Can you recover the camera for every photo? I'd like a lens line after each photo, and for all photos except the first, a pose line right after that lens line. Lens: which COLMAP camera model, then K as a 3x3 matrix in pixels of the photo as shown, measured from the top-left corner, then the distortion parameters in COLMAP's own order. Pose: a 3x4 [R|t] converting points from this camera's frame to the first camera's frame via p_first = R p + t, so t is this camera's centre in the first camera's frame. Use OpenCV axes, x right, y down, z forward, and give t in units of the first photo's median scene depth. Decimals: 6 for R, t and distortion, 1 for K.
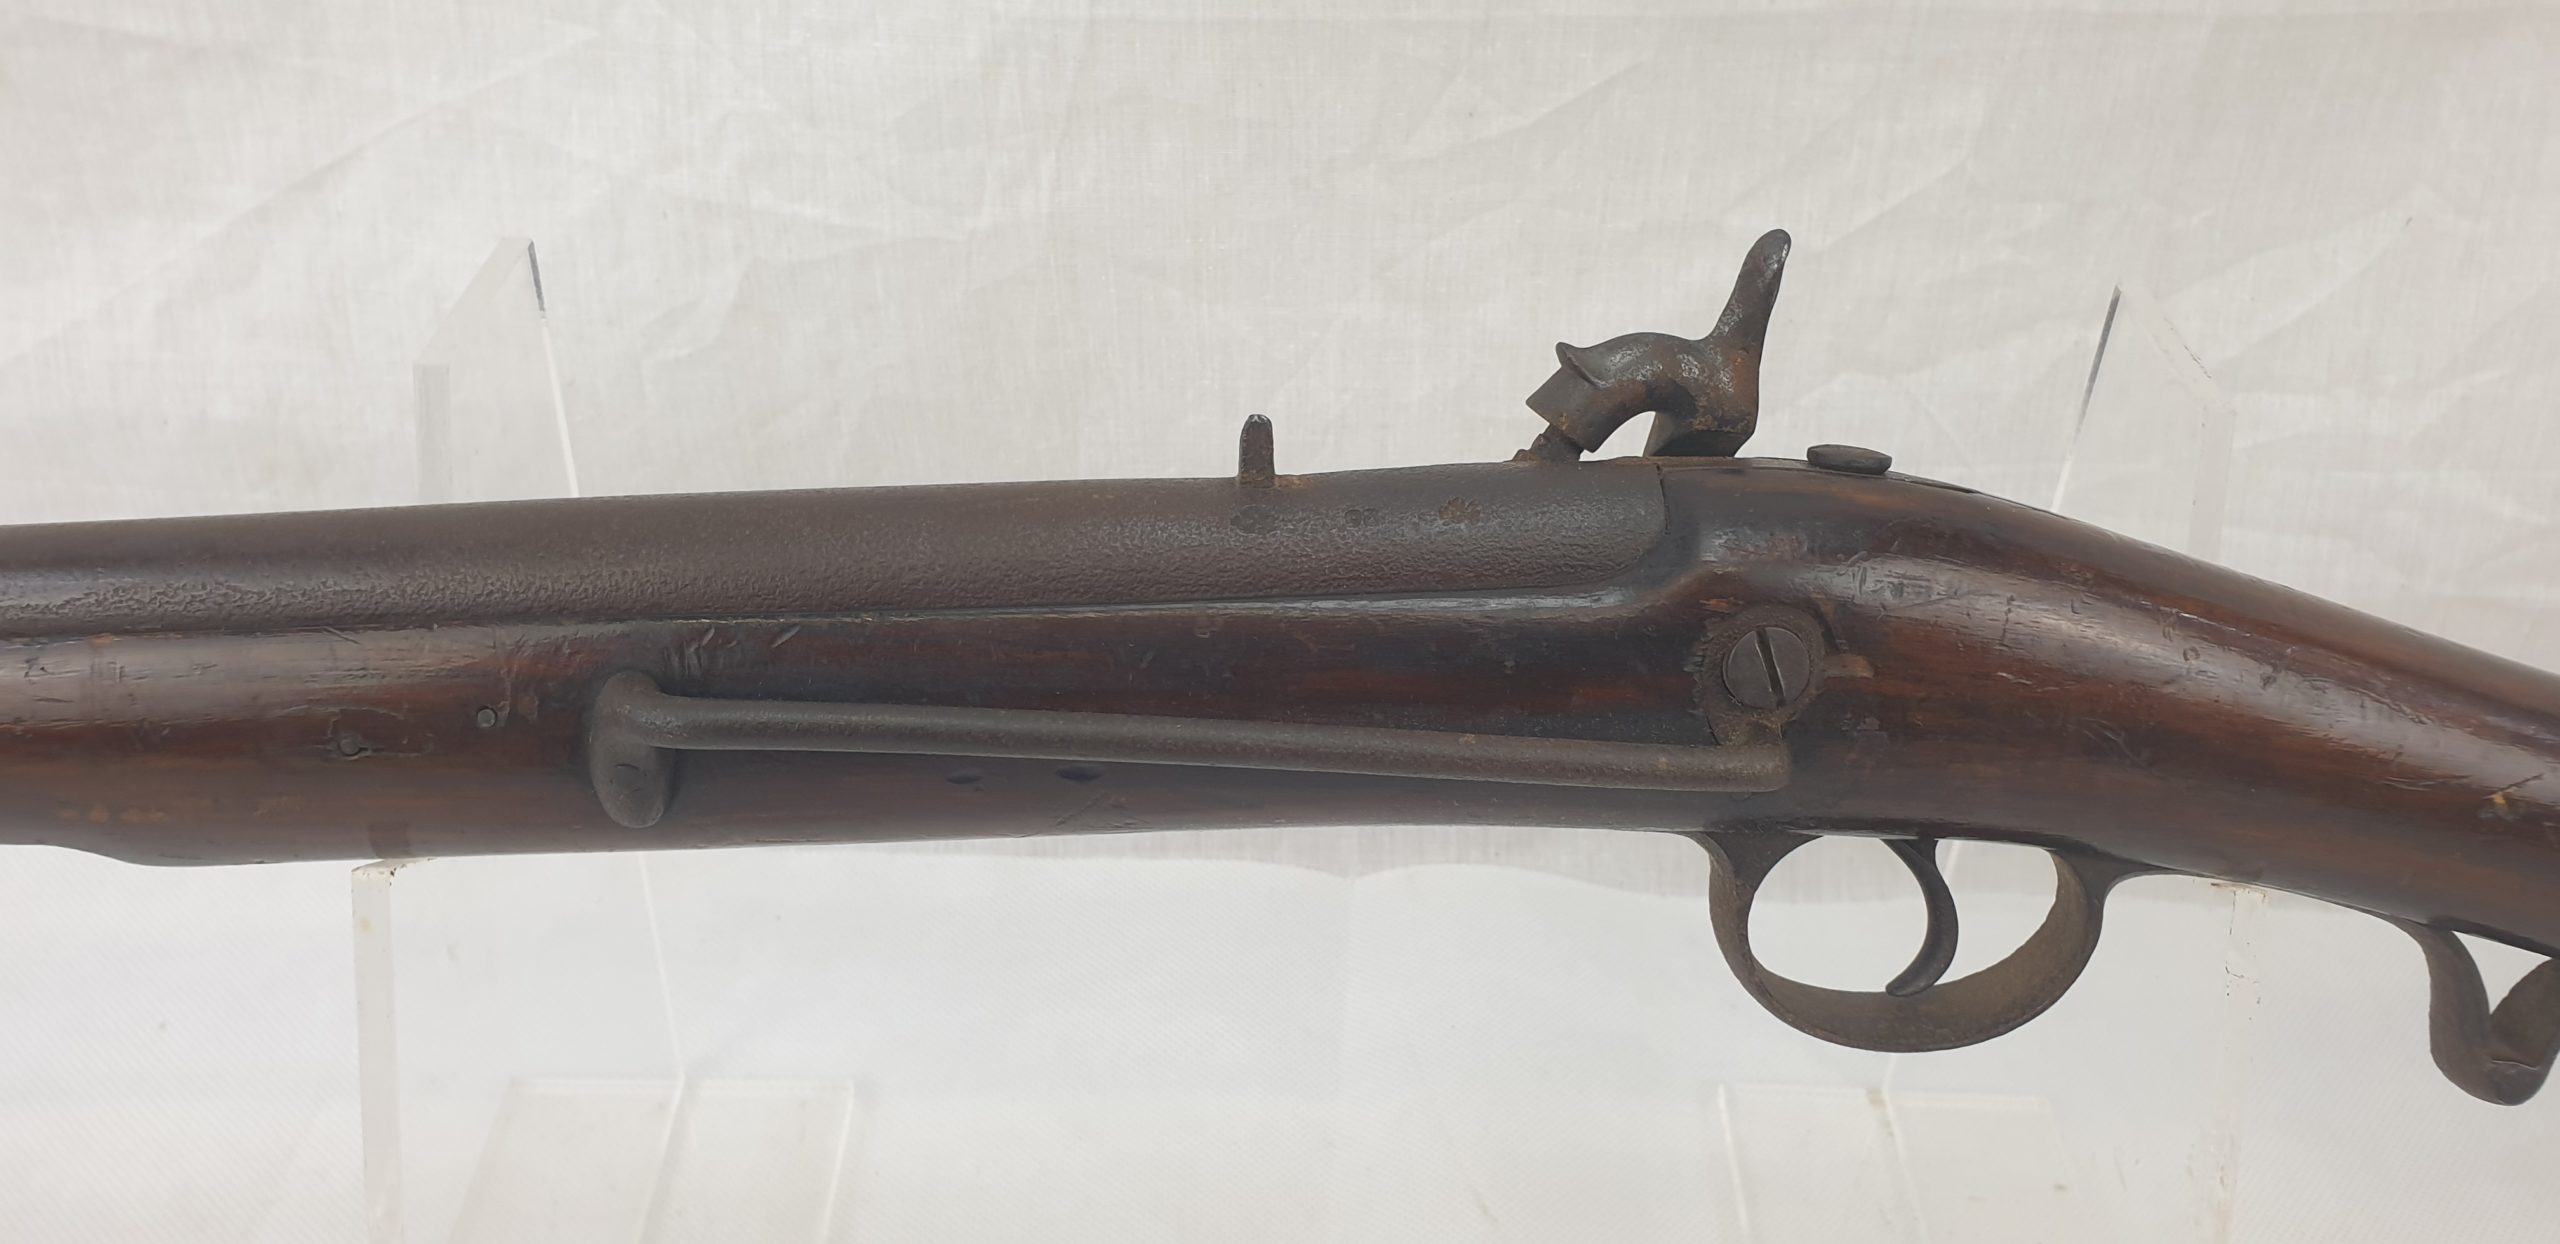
lens RADIAL K [[2064.3, 0, 1294.5], [0, 2064.3, 635.6], [0, 0, 1]] dist [0.017674, -0.071091]
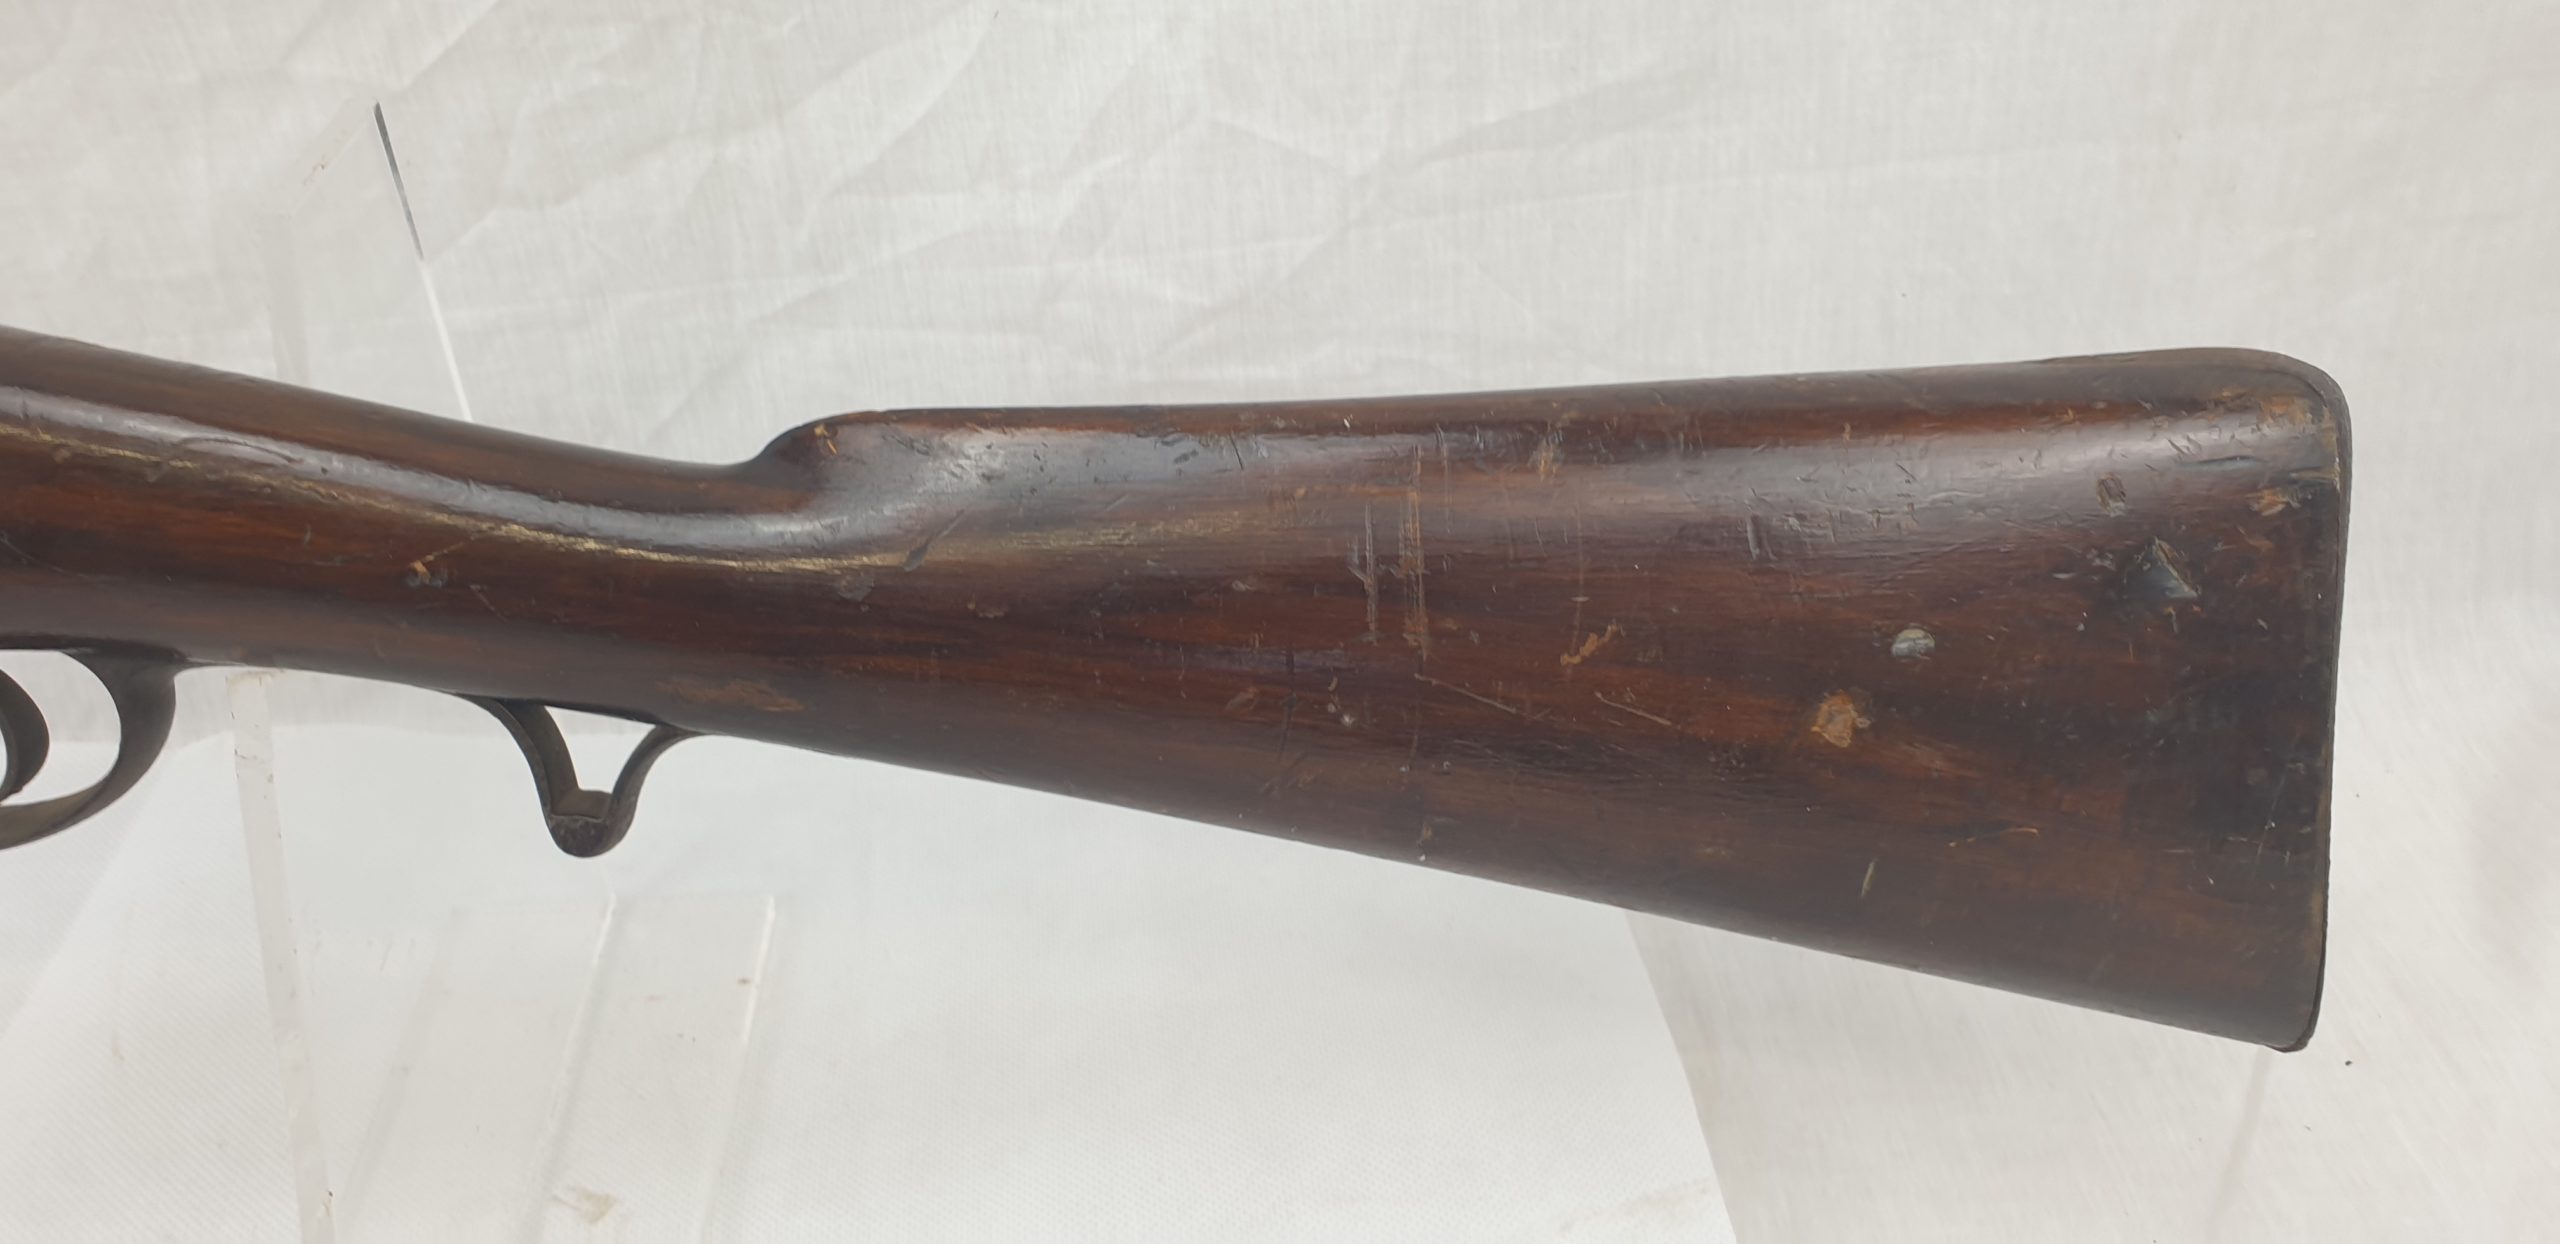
lens RADIAL K [[2064.3, 0, 1330.1], [0, 2064.3, 639.3], [0, 0, 1]] dist [0.017674, -0.071091]
pose [[0.995384, -0.087073, 0.040365, 0.678010], [0.084266, 0.994210, 0.066683, 0.056139], [-0.045938, -0.062974, 0.996957, -0.051967]]
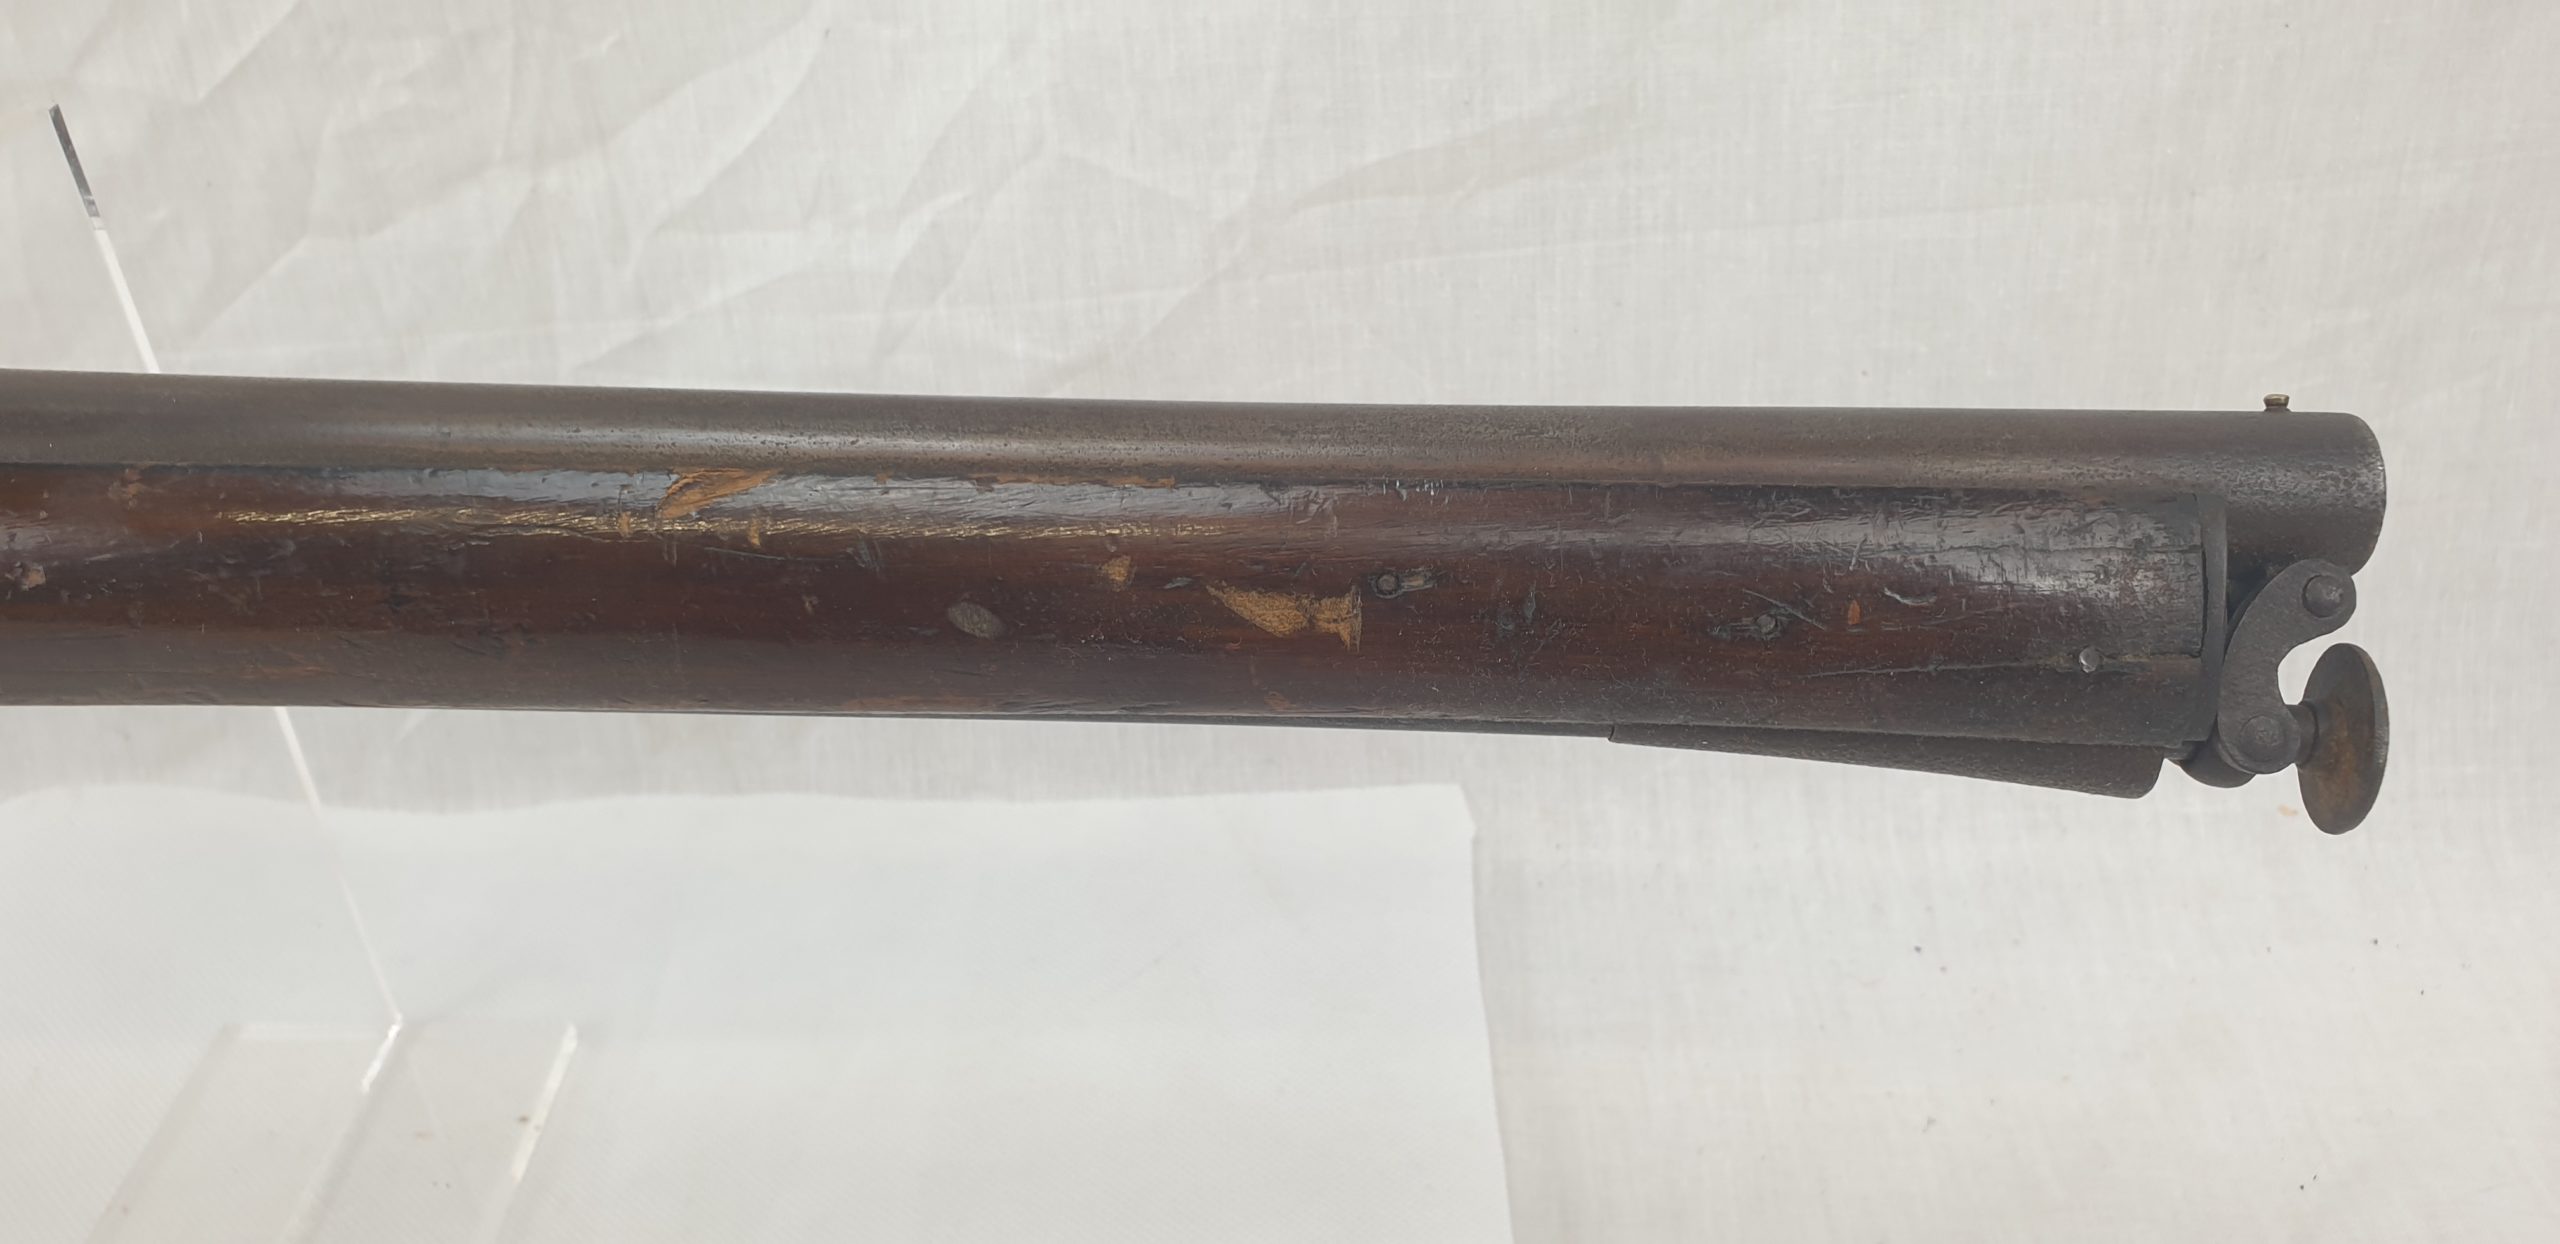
lens RADIAL K [[2064.3, 0, 1299.7], [0, 2064.3, 626.8], [0, 0, 1]] dist [0.017674, -0.071091]
pose [[0.997017, -0.040803, -0.065516, 0.853047], [0.040198, 0.999136, -0.010528, 0.088506], [0.065889, 0.007863, 0.997796, 0.096551]]
